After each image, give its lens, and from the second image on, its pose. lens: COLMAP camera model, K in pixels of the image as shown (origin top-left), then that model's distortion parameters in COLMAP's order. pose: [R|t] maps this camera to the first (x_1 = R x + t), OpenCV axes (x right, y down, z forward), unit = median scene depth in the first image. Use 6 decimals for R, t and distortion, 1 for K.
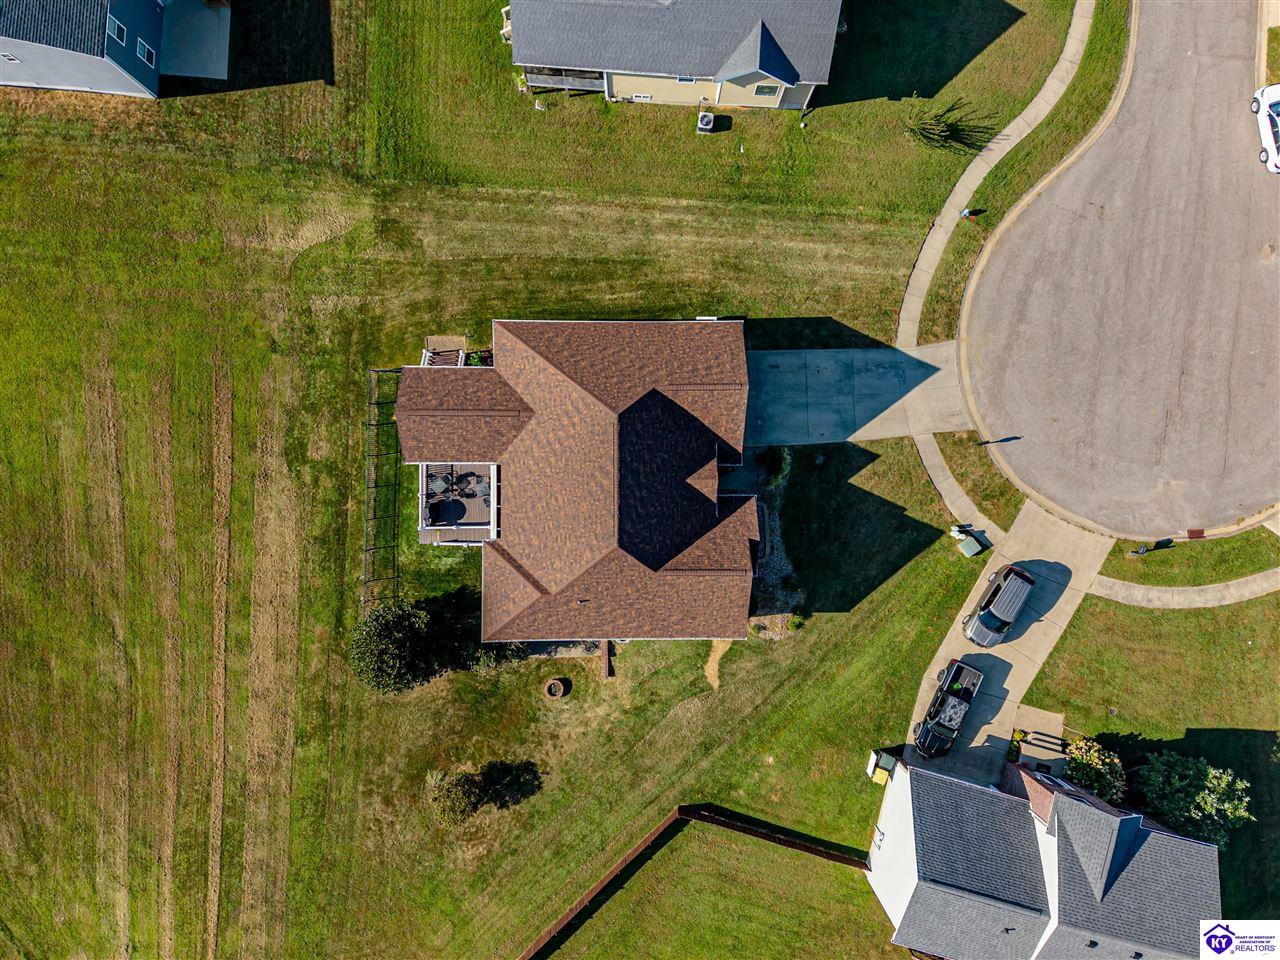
lens RADIAL K [[815.5, 0, 642.0], [0, 815.5, 488.5], [0, 0, 1]] dist [0.267530, -0.266779]
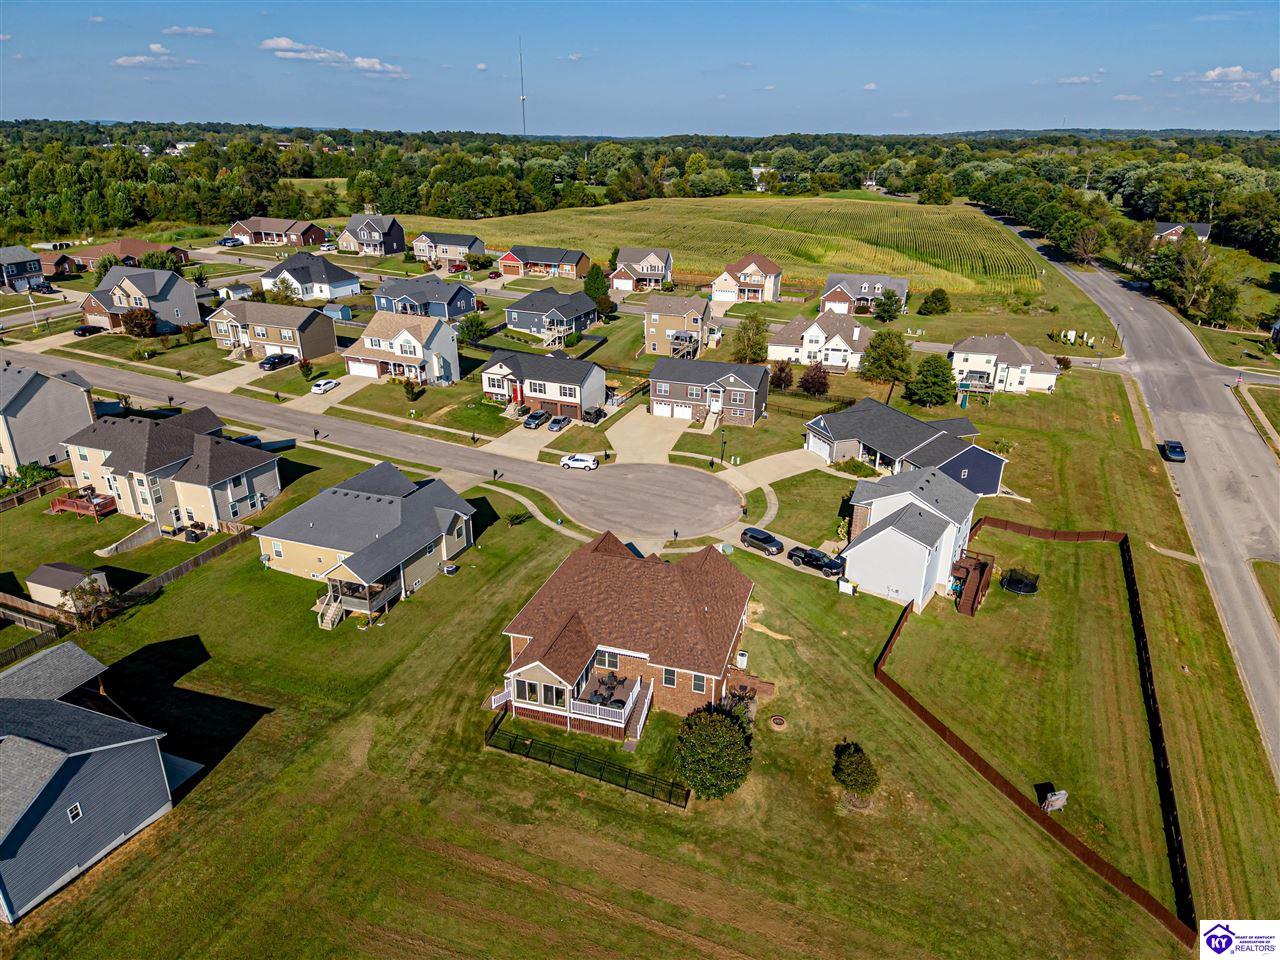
lens RADIAL K [[815.5, 0, 642.0], [0, 815.5, 488.5], [0, 0, 1]] dist [0.267530, -0.266779]
pose [[0.295889, -0.366578, 0.882083, -1.179439], [0.955193, 0.120829, -0.270199, 0.354292], [-0.007532, 0.922508, 0.385905, 0.199997]]
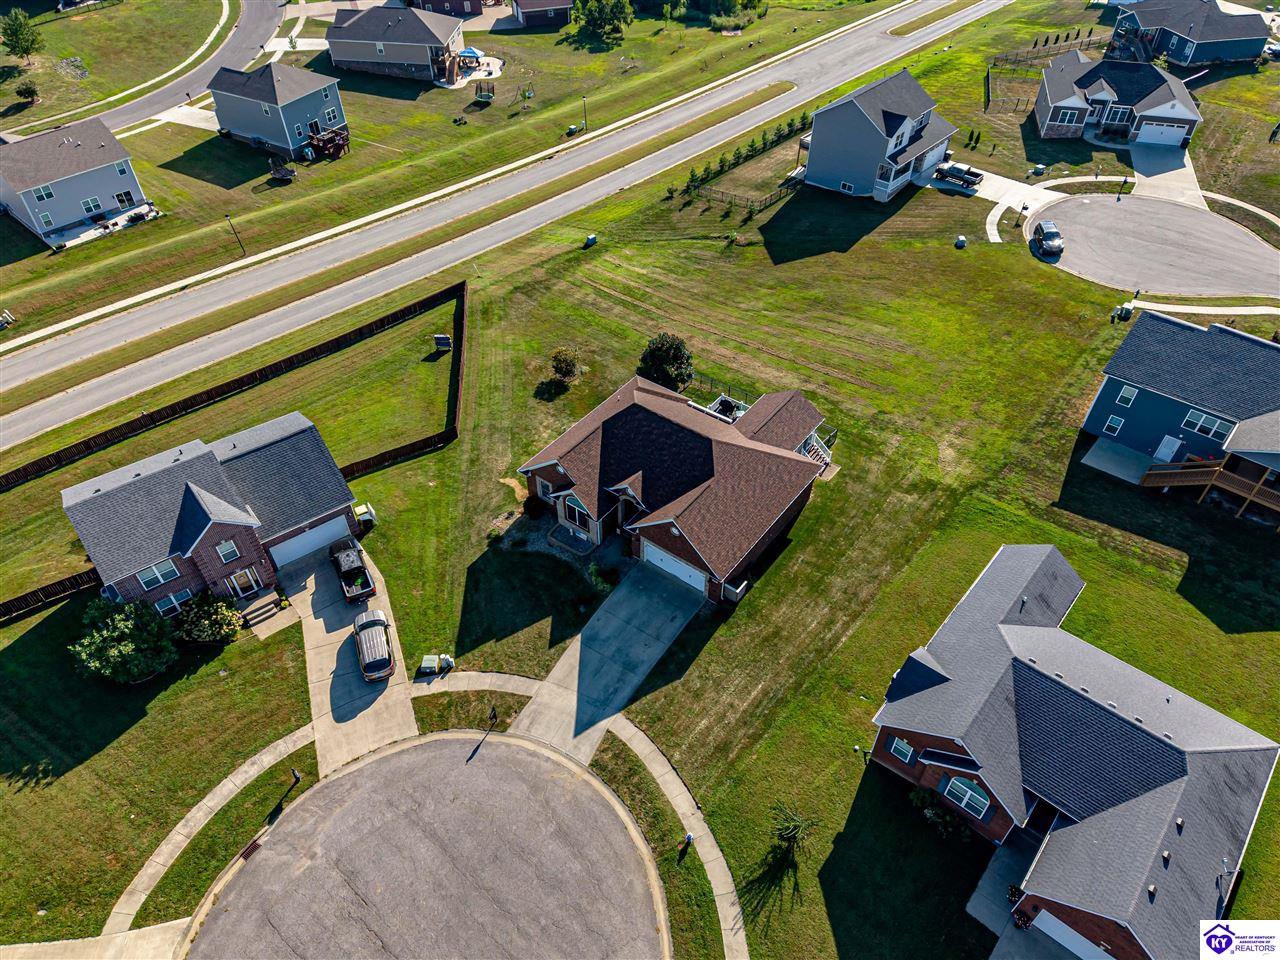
lens RADIAL K [[815.5, 0, 642.0], [0, 815.5, 488.5], [0, 0, 1]] dist [0.267530, -0.266779]
pose [[-0.601197, 0.551348, -0.578427, 0.715957], [-0.799075, -0.420610, 0.429612, -0.506299], [-0.006426, 0.720488, 0.693438, 0.105045]]
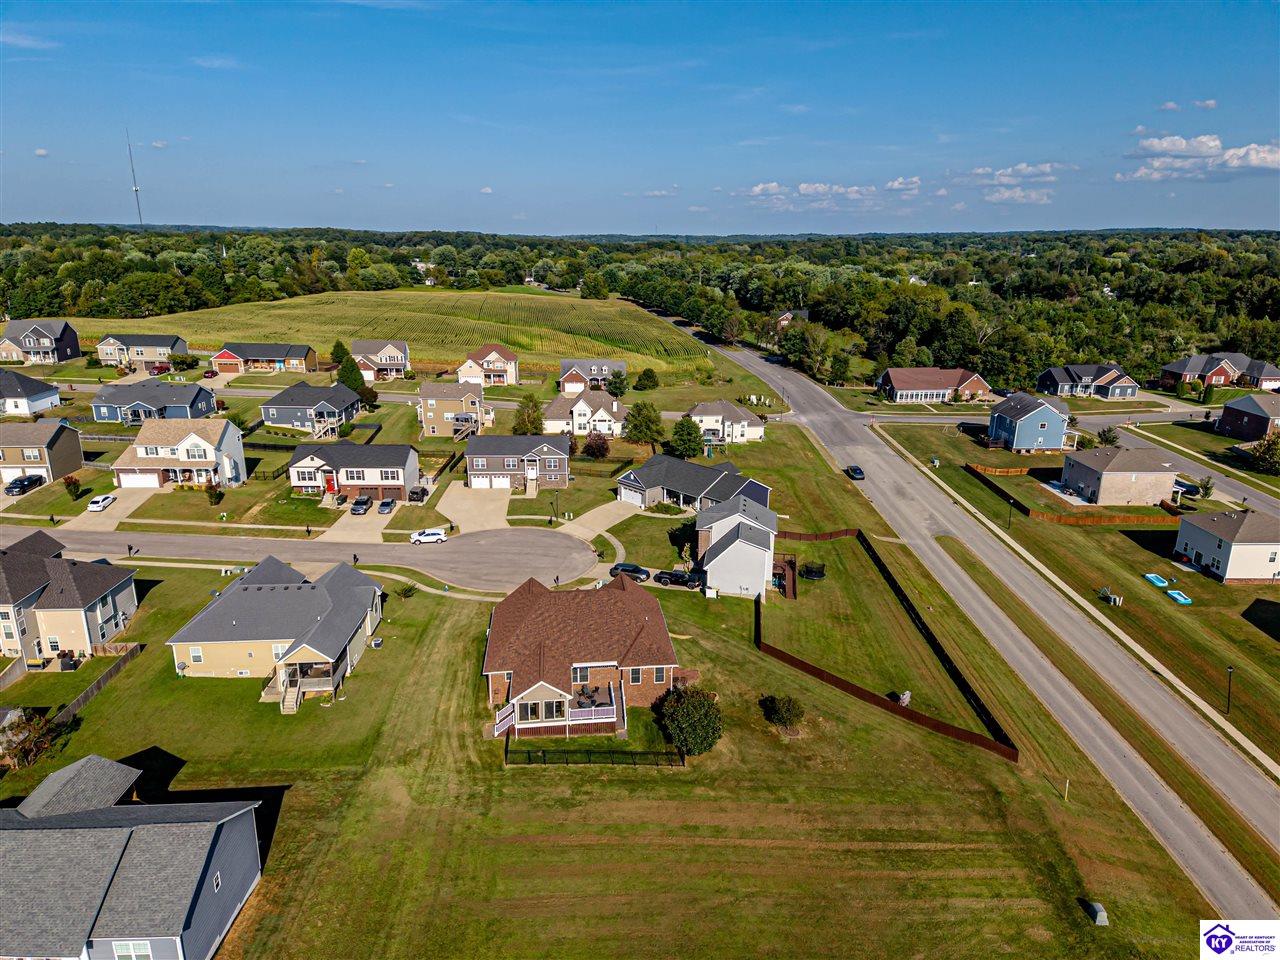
lens RADIAL K [[815.5, 0, 642.0], [0, 815.5, 488.5], [0, 0, 1]] dist [0.267530, -0.266779]
pose [[-0.106945, -0.289906, 0.951061, -1.537554], [0.994246, -0.025343, 0.104076, -0.049393], [-0.006070, 0.956720, 0.290948, 0.160587]]
